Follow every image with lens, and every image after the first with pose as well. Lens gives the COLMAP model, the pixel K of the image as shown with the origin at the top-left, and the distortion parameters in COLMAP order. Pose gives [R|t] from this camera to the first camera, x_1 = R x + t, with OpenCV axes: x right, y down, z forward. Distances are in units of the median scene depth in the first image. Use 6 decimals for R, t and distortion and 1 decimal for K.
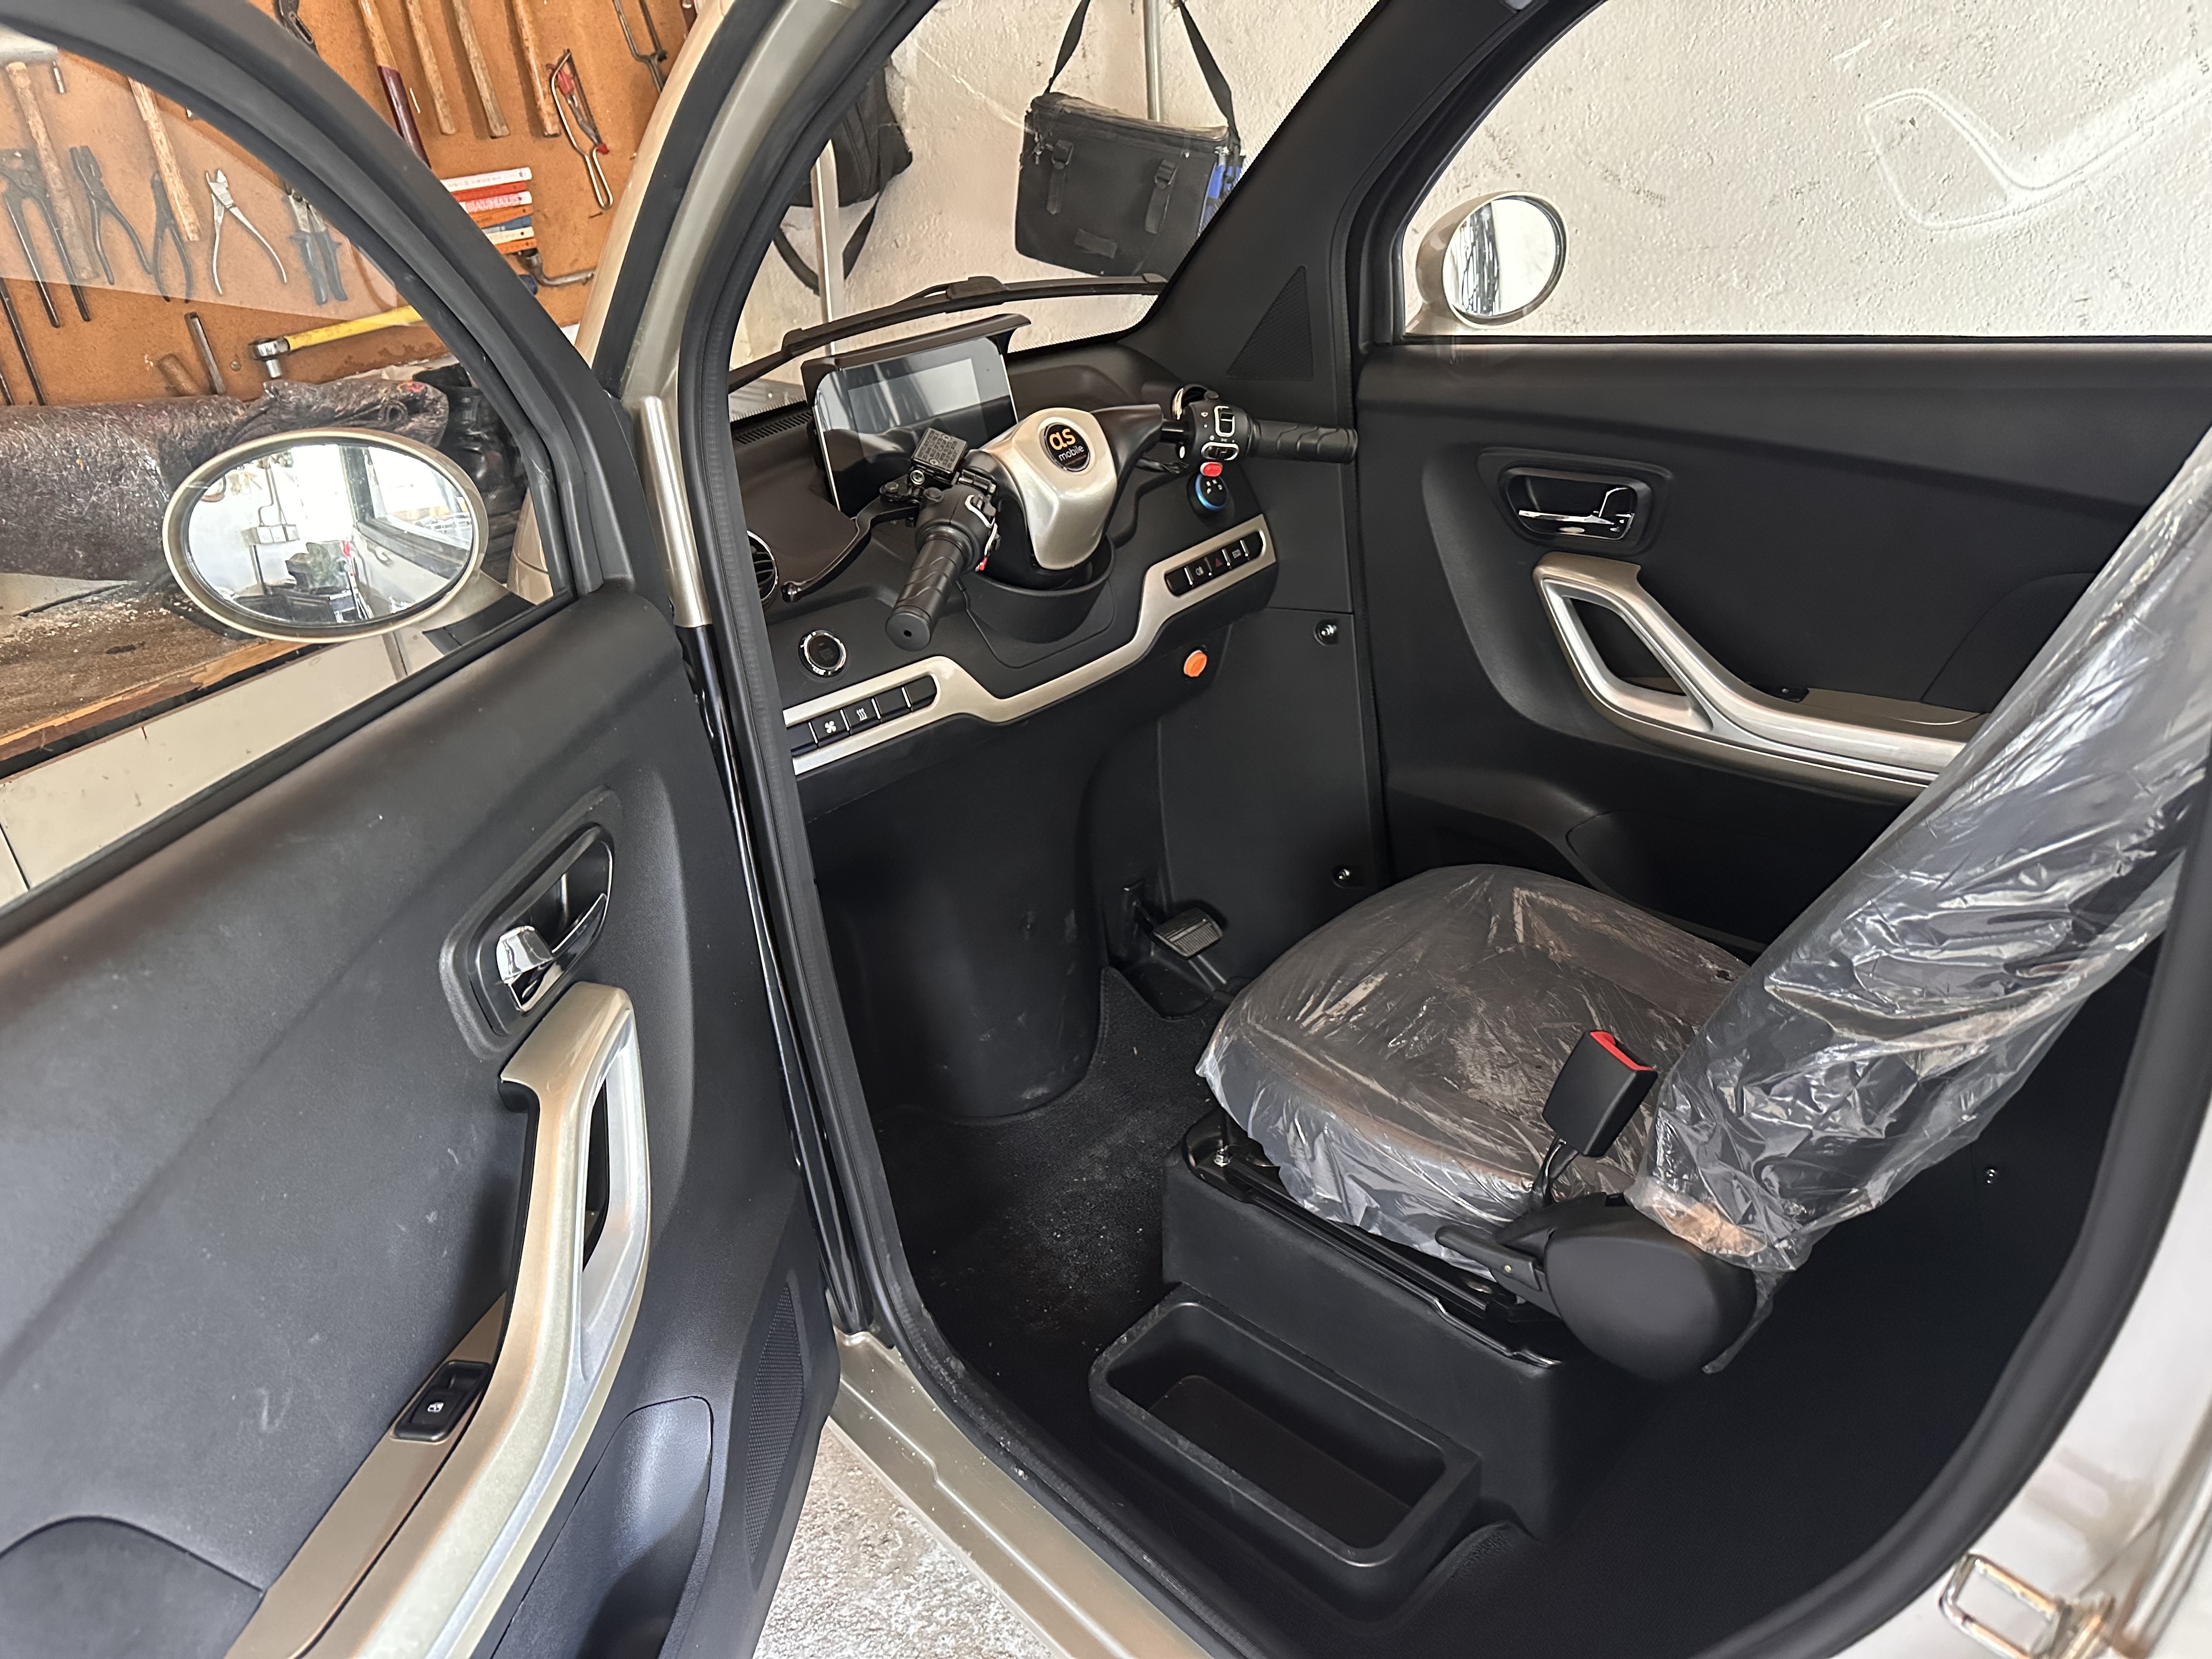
lens RADIAL K [[1578.2, 0, 1106.0], [0, 1578.2, 829.5], [0, 0, 1]] dist [-0.002402, -0.012807]
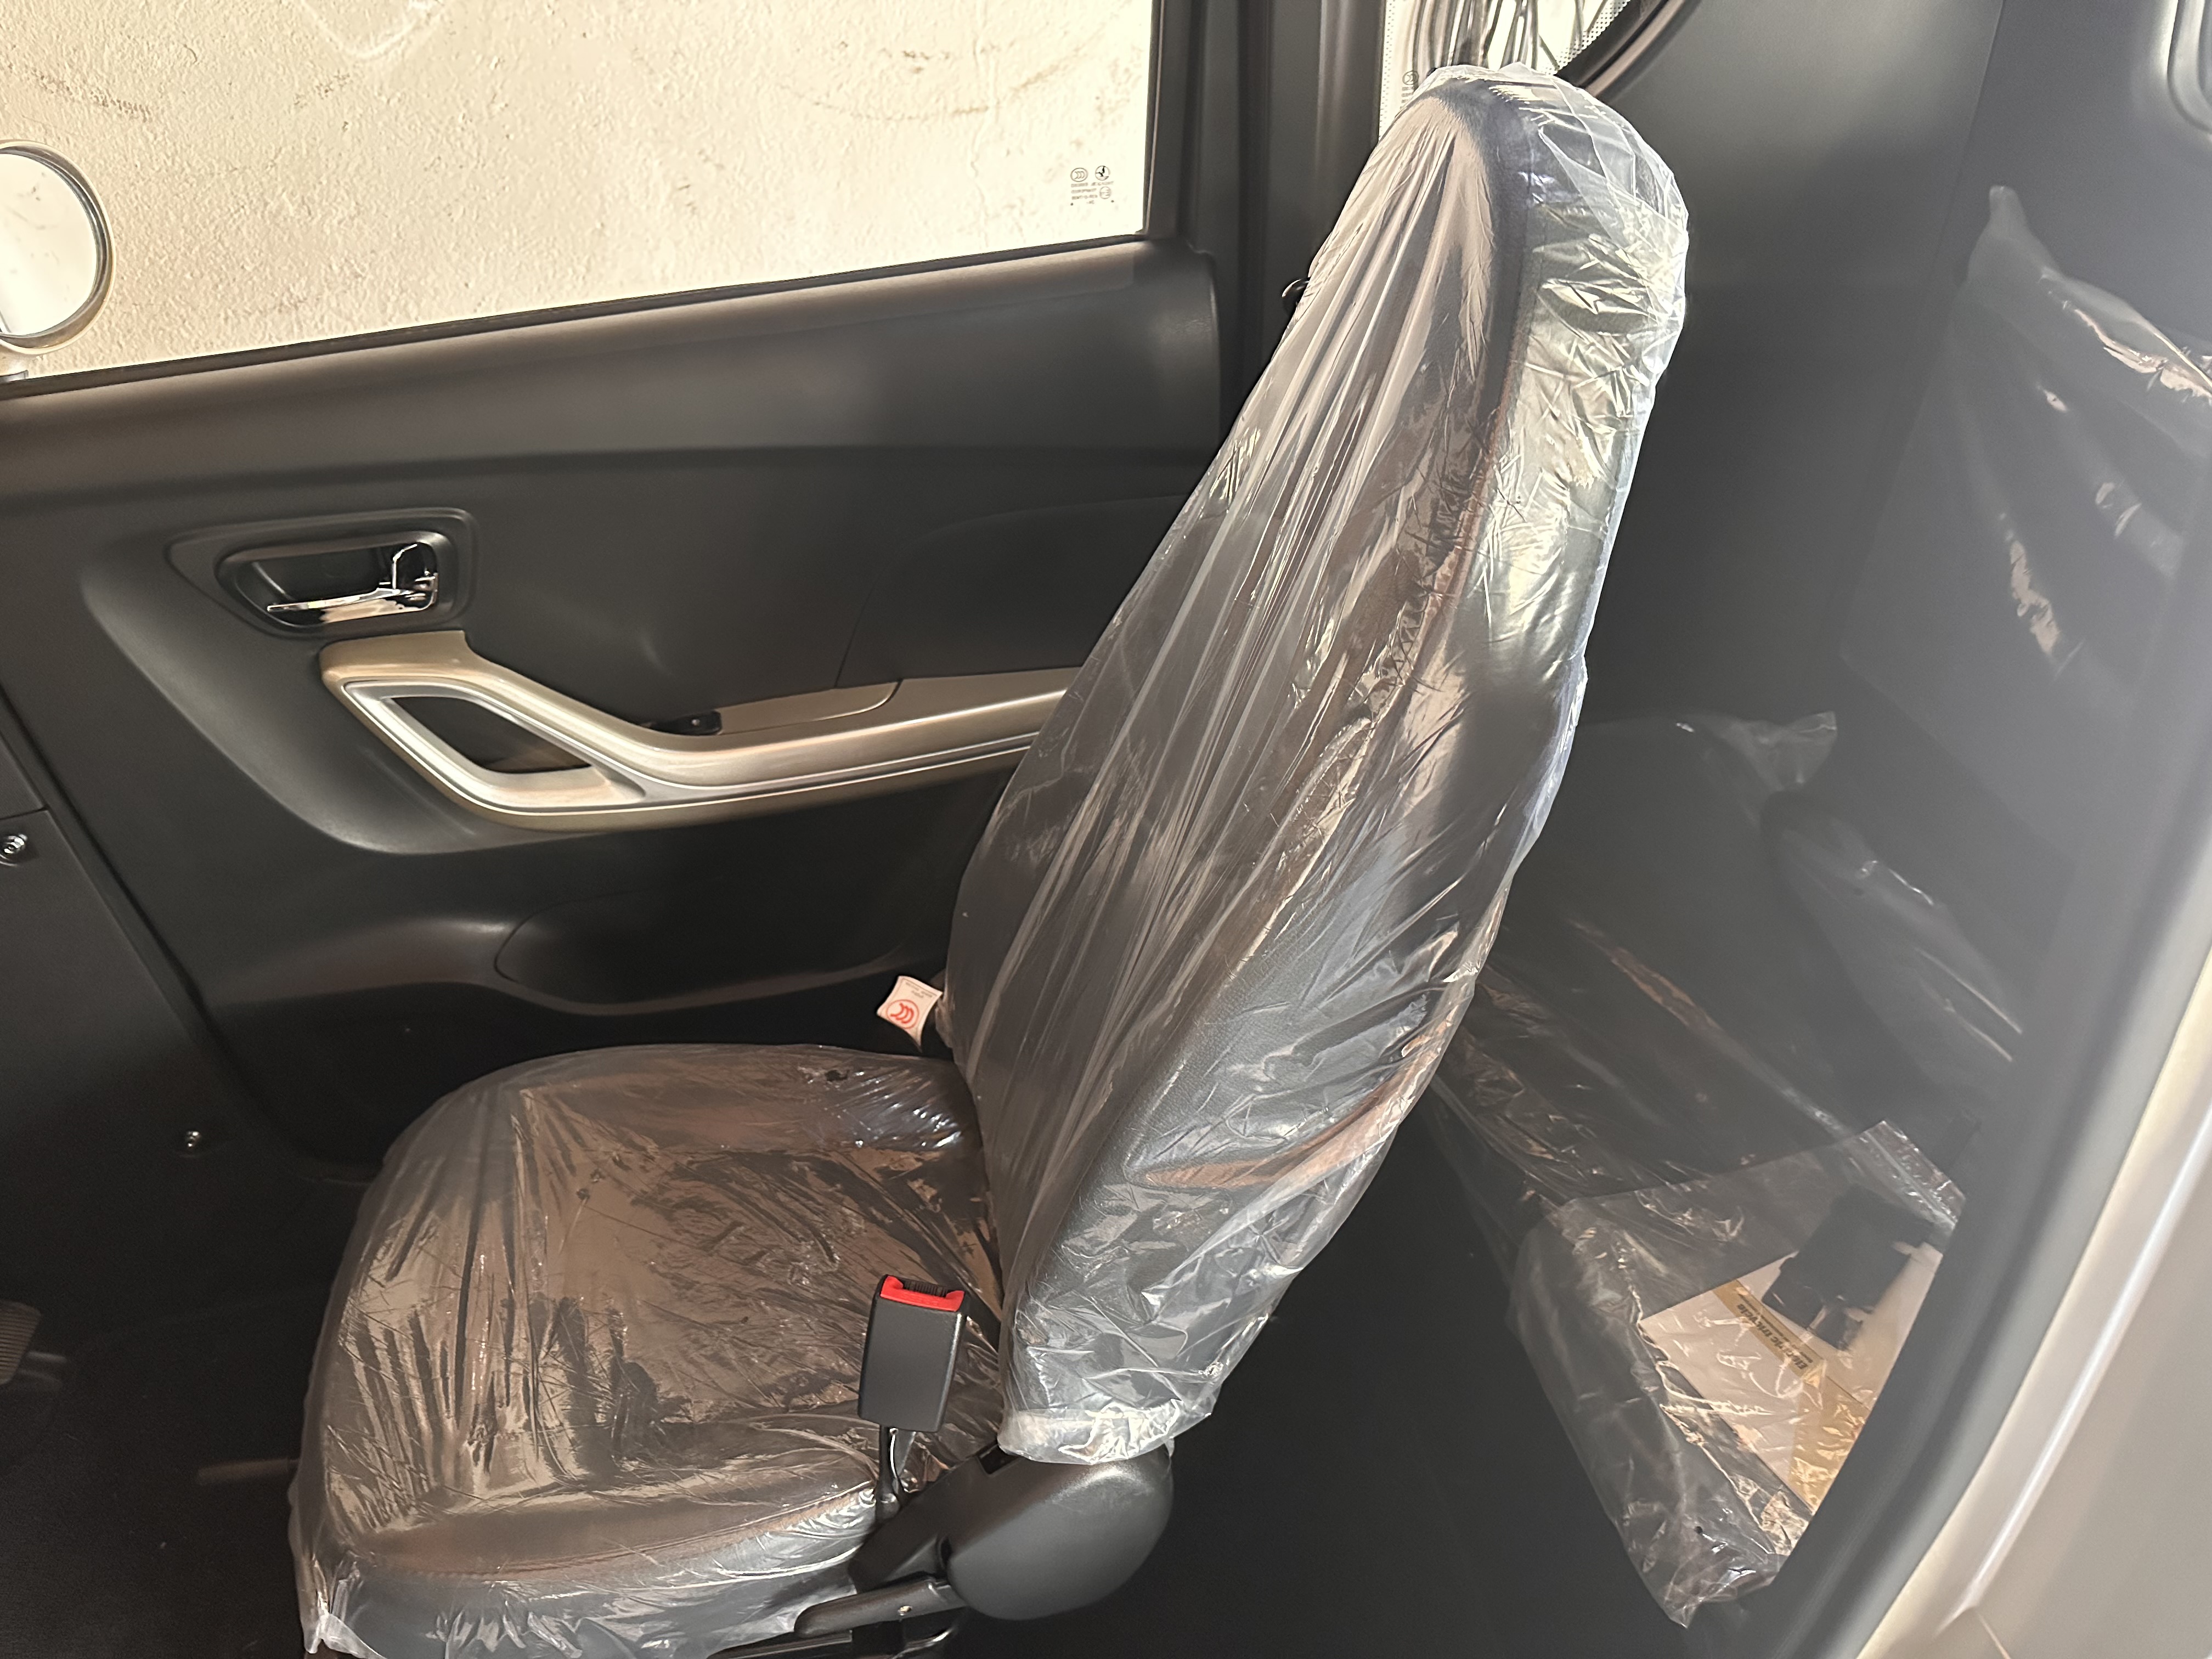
lens RADIAL K [[1578.2, 0, 1106.0], [0, 1578.2, 829.5], [0, 0, 1]] dist [-0.002402, -0.012807]
pose [[0.588193, -0.405672, 0.699614, -0.054403], [0.333956, 0.909723, 0.246734, -0.162105], [-0.736548, 0.088513, 0.670569, 0.257753]]
